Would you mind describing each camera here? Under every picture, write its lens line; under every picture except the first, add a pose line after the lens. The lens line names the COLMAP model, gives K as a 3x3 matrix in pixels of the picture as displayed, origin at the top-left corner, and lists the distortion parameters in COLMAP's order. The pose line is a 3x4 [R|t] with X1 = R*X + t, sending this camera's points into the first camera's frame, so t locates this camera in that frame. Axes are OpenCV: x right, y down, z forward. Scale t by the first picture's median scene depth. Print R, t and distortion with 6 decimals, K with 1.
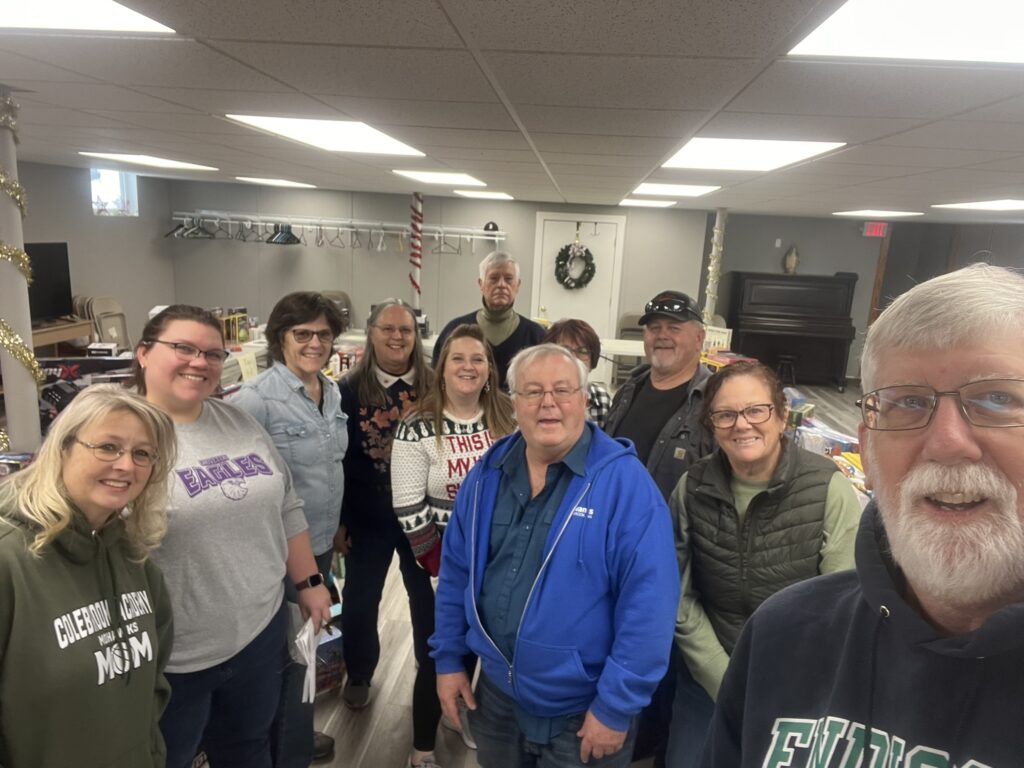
lens RADIAL K [[691.2, 0, 512.0], [0, 691.2, 384.0], [0, 0, 1]] dist [0.055586, -0.002626]
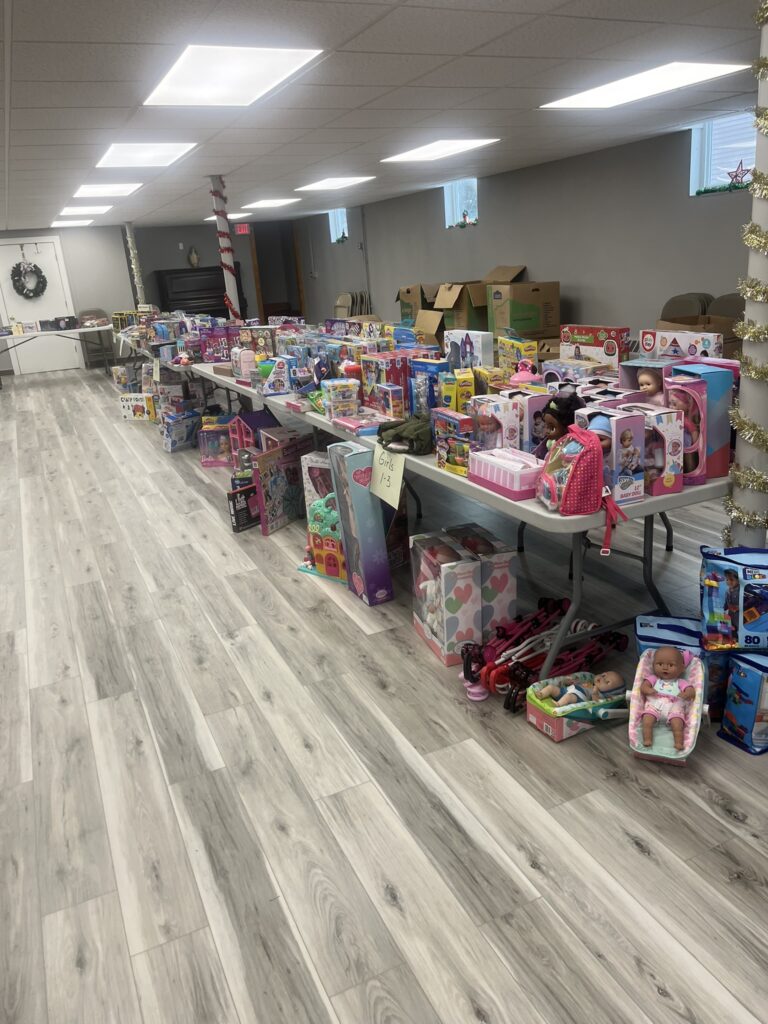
lens RADIAL K [[771.8, 0, 390.5], [0, 771.8, 509.0], [0, 0, 1]] dist [0.061892, -0.083546]
pose [[0.846324, -0.272438, 0.457725, -0.118989], [0.231000, 0.962016, 0.145478, 0.182376], [-0.479973, -0.017386, 0.877111, -0.593225]]
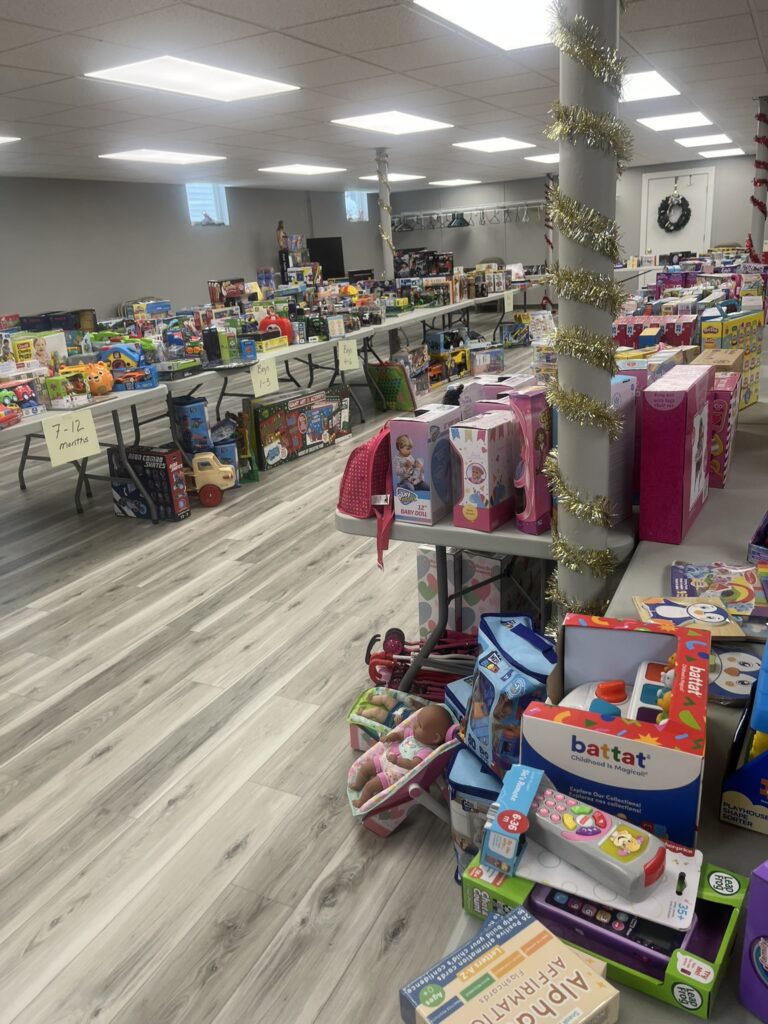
lens RADIAL K [[771.8, 0, 390.5], [0, 771.8, 509.0], [0, 0, 1]] dist [0.061892, -0.083546]
pose [[0.927386, 0.001553, -0.374102, 0.146291], [0.039769, 0.993916, 0.102714, 0.210502], [0.371985, -0.110133, 0.921682, -0.606716]]
